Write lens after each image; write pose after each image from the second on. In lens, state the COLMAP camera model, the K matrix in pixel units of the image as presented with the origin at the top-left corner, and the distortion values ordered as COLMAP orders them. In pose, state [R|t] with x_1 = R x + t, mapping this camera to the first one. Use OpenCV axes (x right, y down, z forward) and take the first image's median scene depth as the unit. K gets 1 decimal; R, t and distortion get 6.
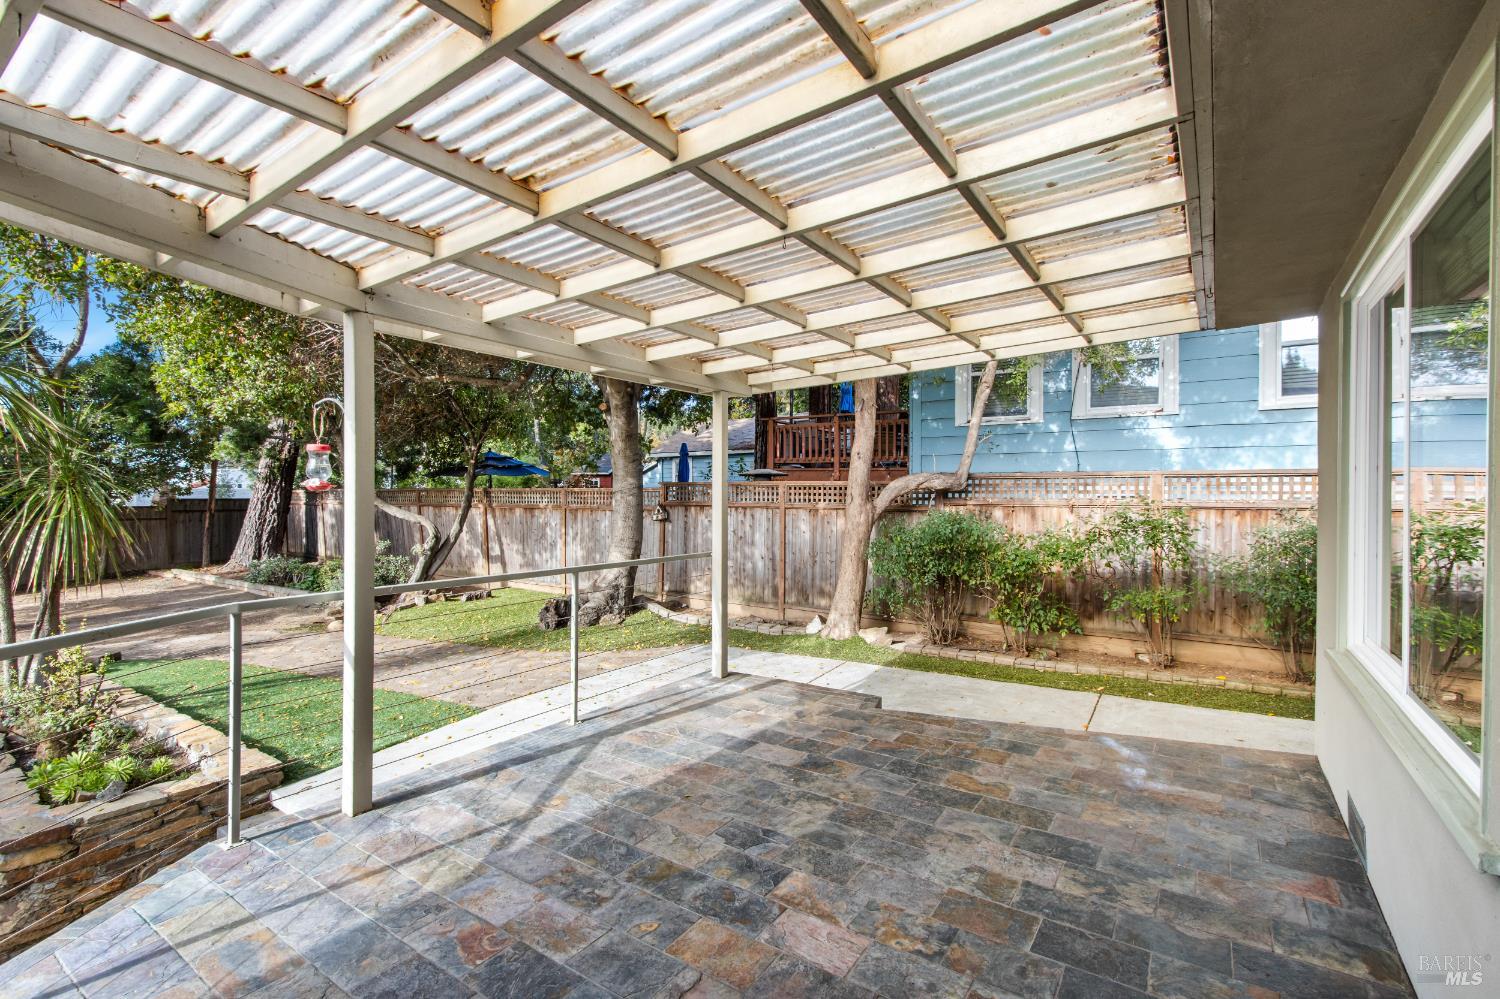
lens RADIAL K [[680.6, 0, 749.0], [0, 680.6, 501.3], [0, 0, 1]] dist [-0.003250, -0.000467]
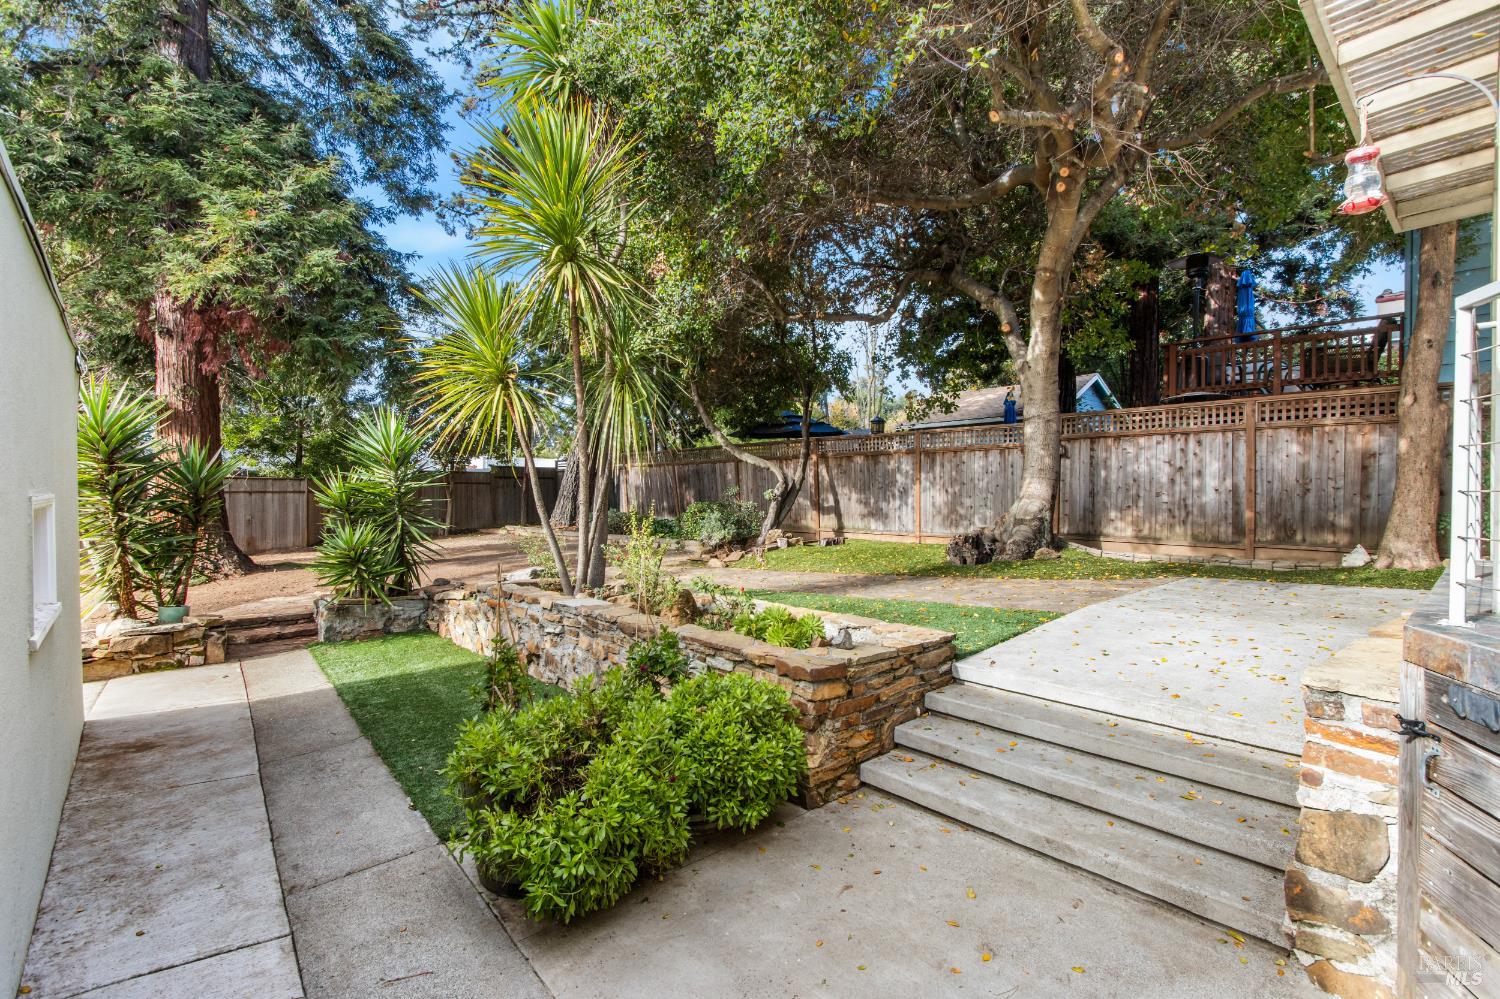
lens RADIAL K [[680.6, 0, 746.4], [0, 680.6, 501.8], [0, 0, 1]] dist [-0.003250, -0.000467]
pose [[0.970760, 0.003824, -0.240020, -0.297391], [-0.003929, 0.999992, 0.000040, 0.085798], [0.240019, 0.000904, 0.970768, 0.028774]]
